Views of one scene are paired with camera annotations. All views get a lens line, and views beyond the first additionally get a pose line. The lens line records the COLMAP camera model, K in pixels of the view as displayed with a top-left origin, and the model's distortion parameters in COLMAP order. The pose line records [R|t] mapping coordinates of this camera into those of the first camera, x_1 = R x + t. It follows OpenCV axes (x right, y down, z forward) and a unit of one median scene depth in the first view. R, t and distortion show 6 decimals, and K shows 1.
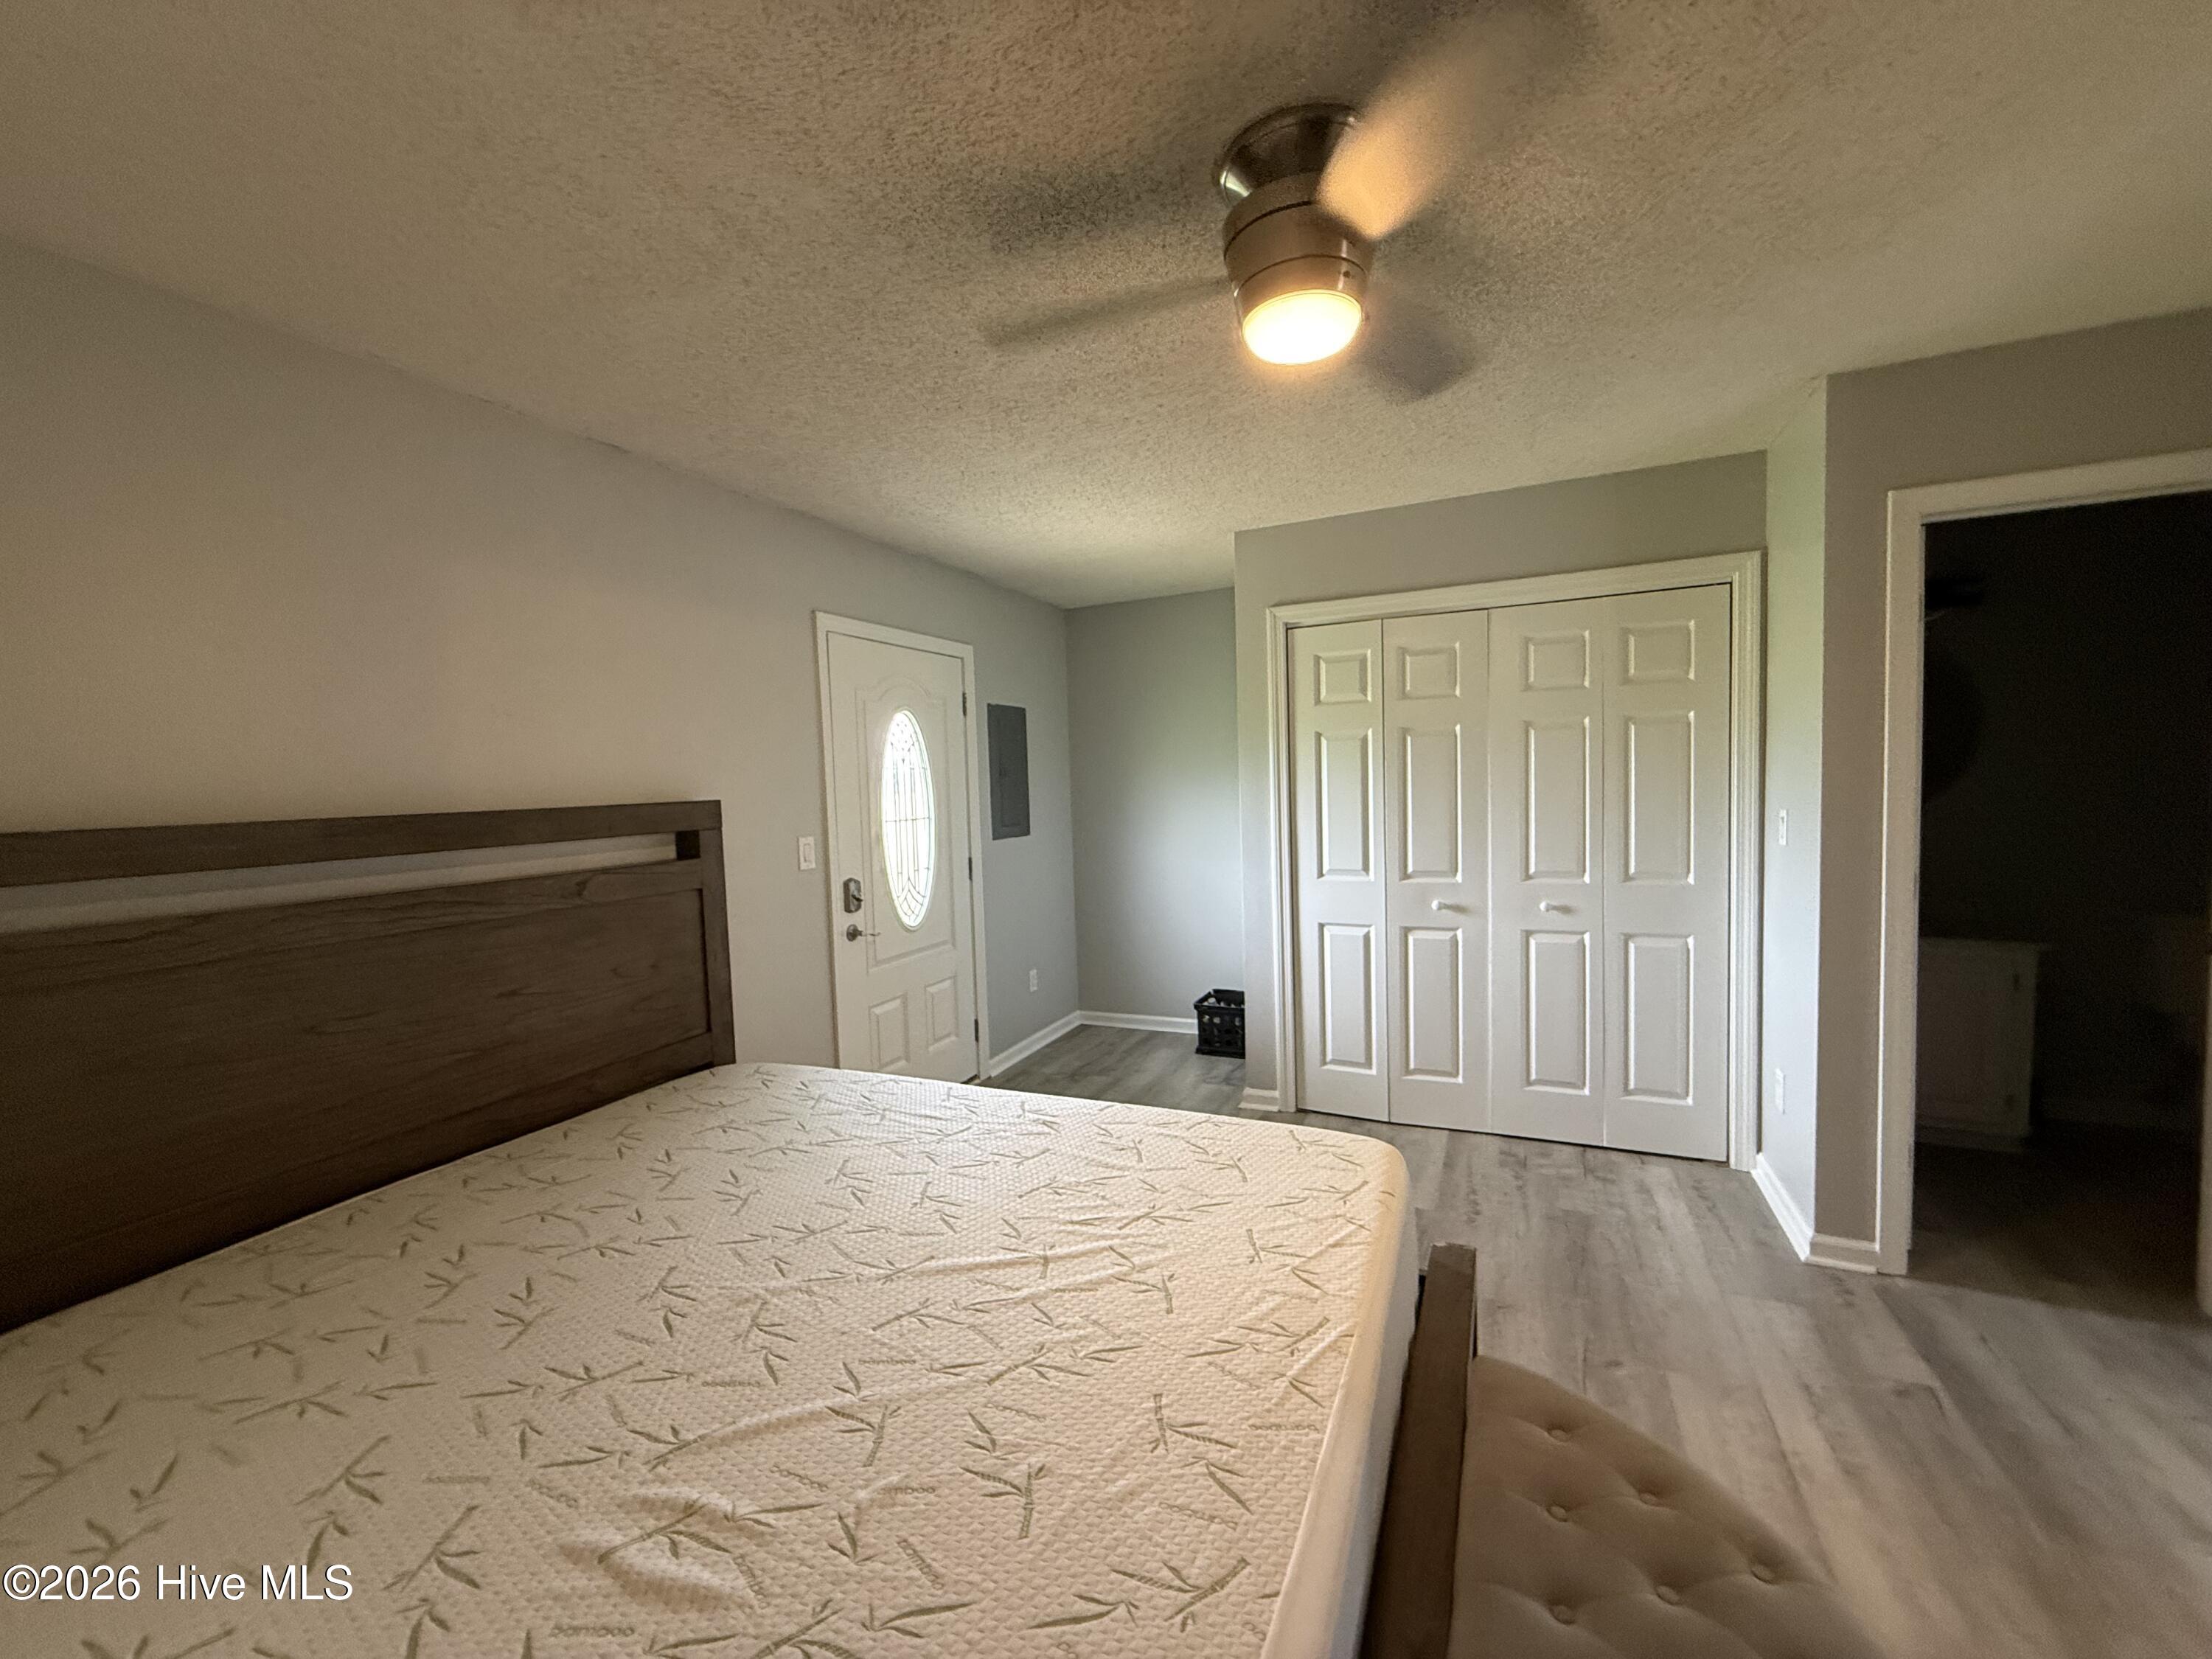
lens RADIAL K [[884.8, 0, 1105.7], [0, 884.8, 820.5], [0, 0, 1]] dist [-0.001223, -0.000909]
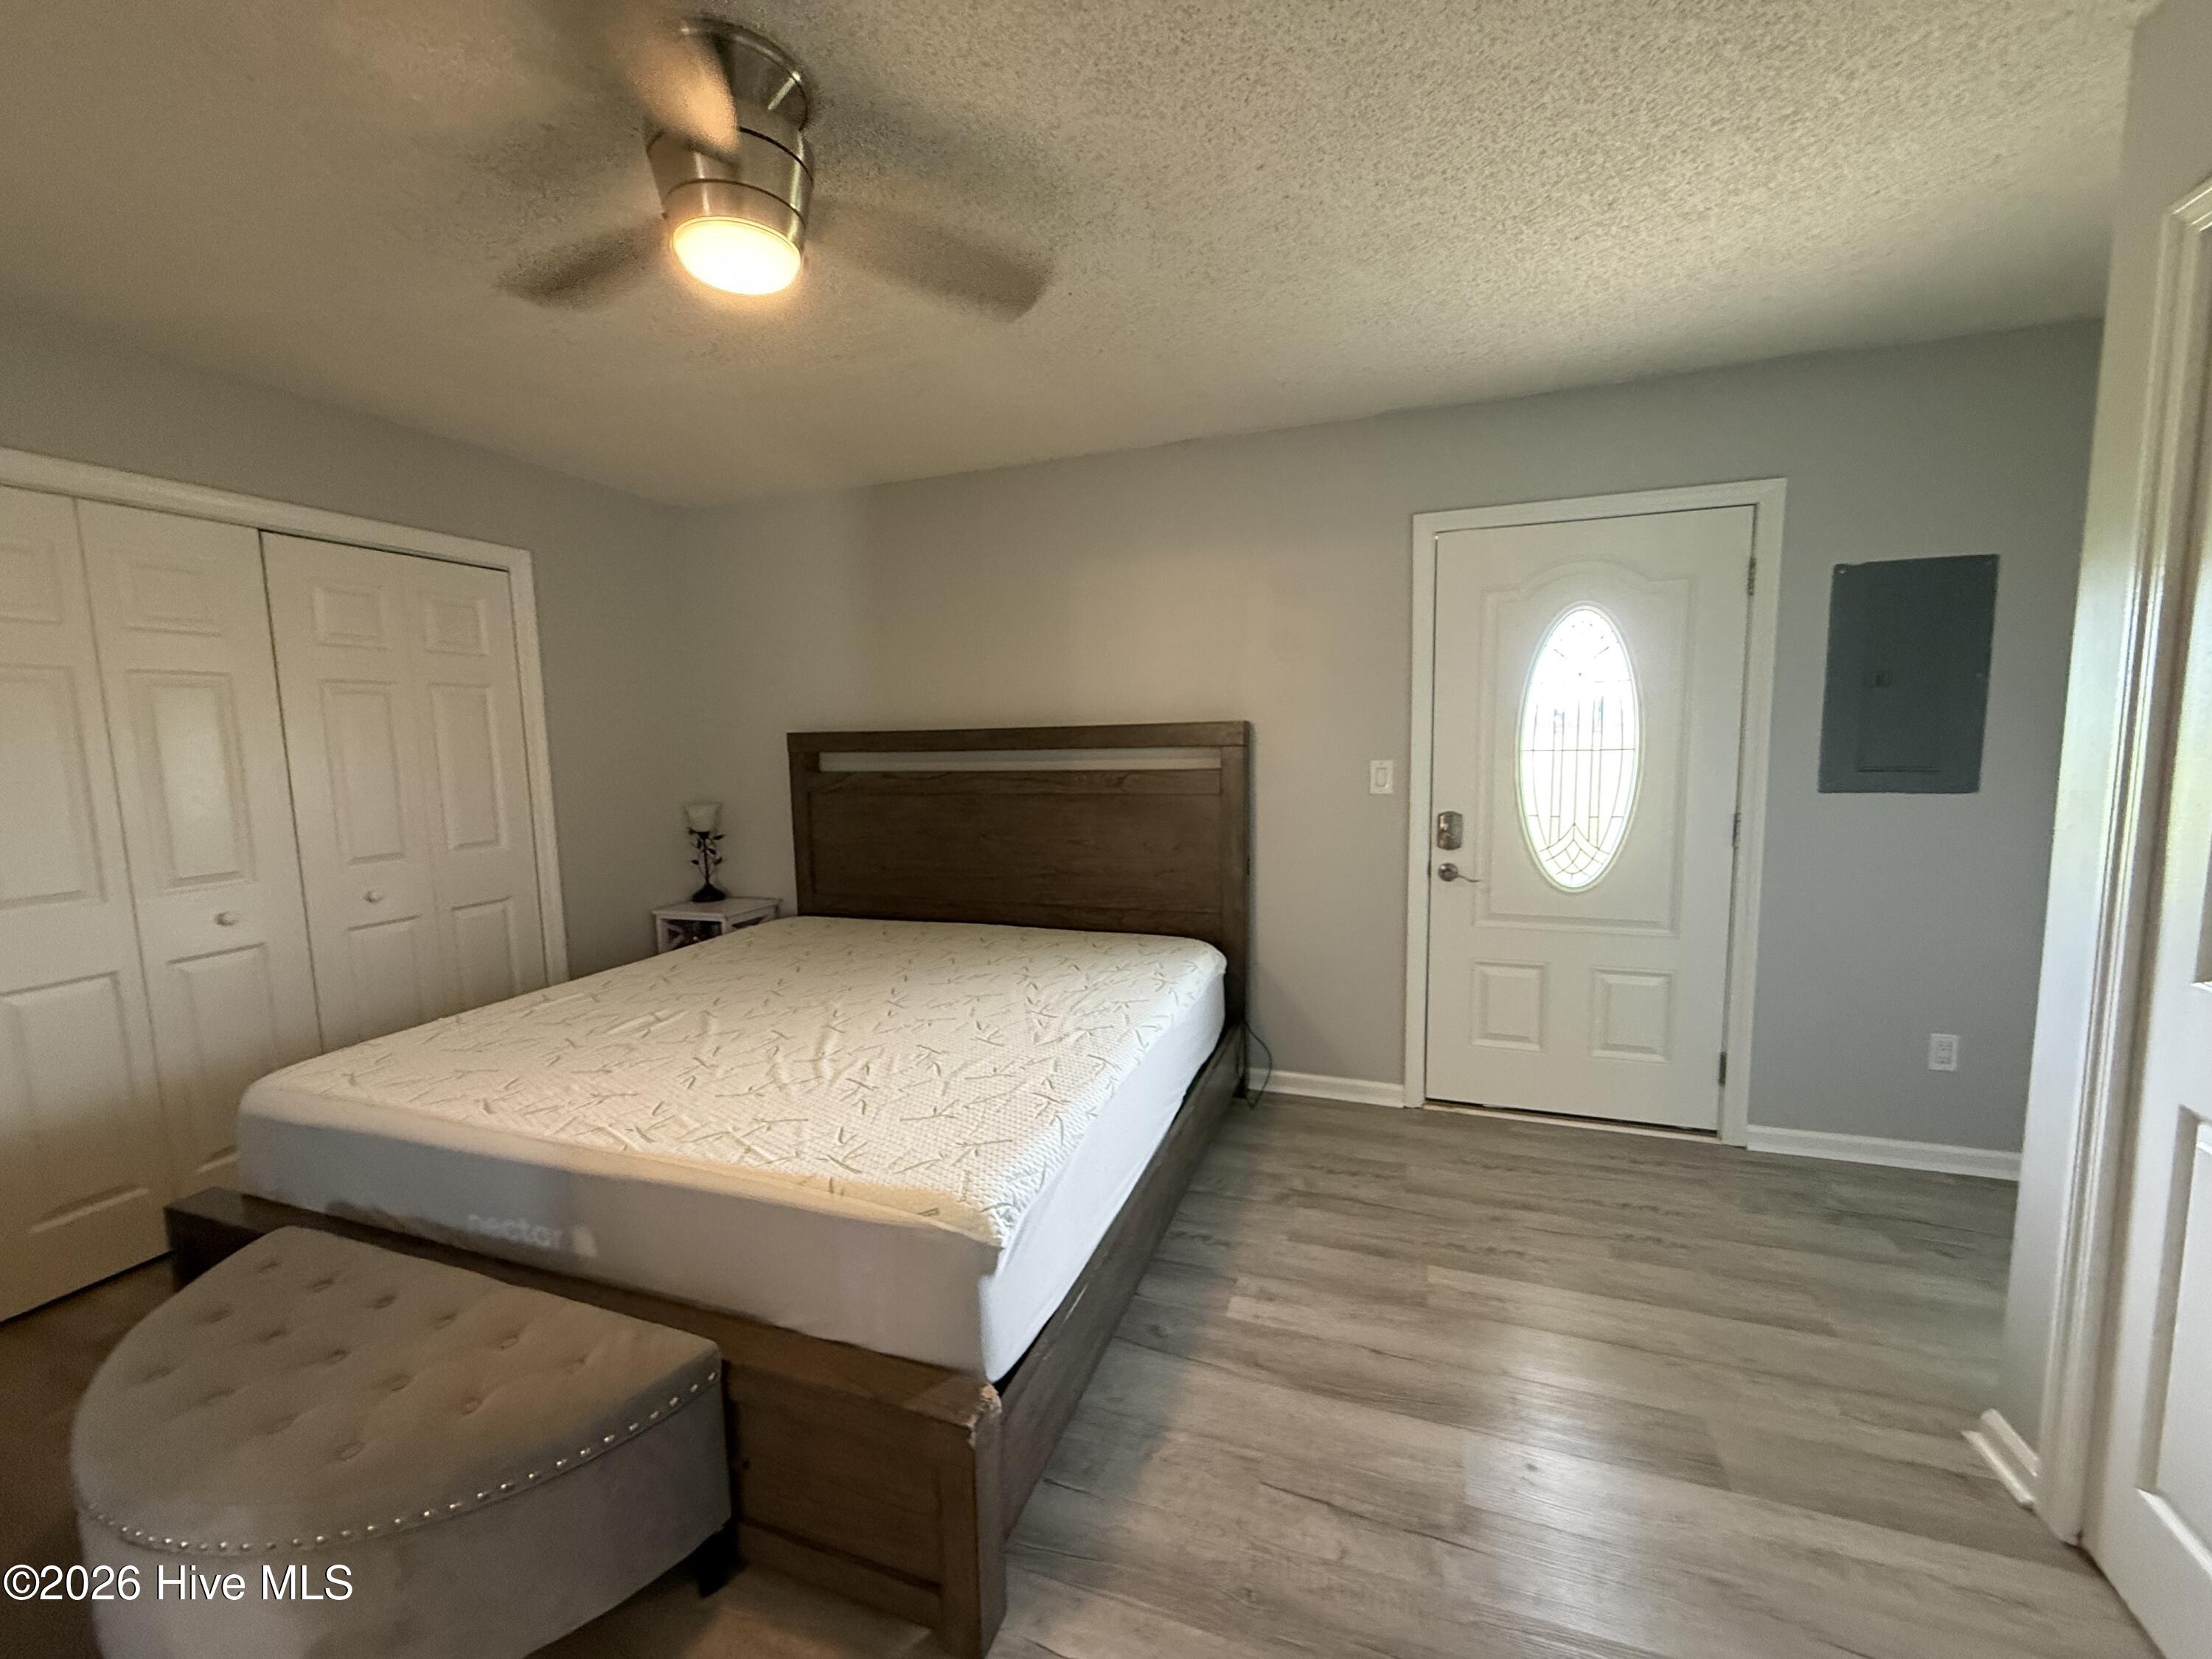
lens RADIAL K [[884.8, 0, 1090.1], [0, 884.8, 827.4], [0, 0, 1]] dist [-0.001223, -0.000909]
pose [[0.081652, 0.141604, -0.986550, 0.917898], [-0.027294, 0.989802, 0.139812, -0.053999], [0.996287, 0.015511, 0.084684, 0.923066]]
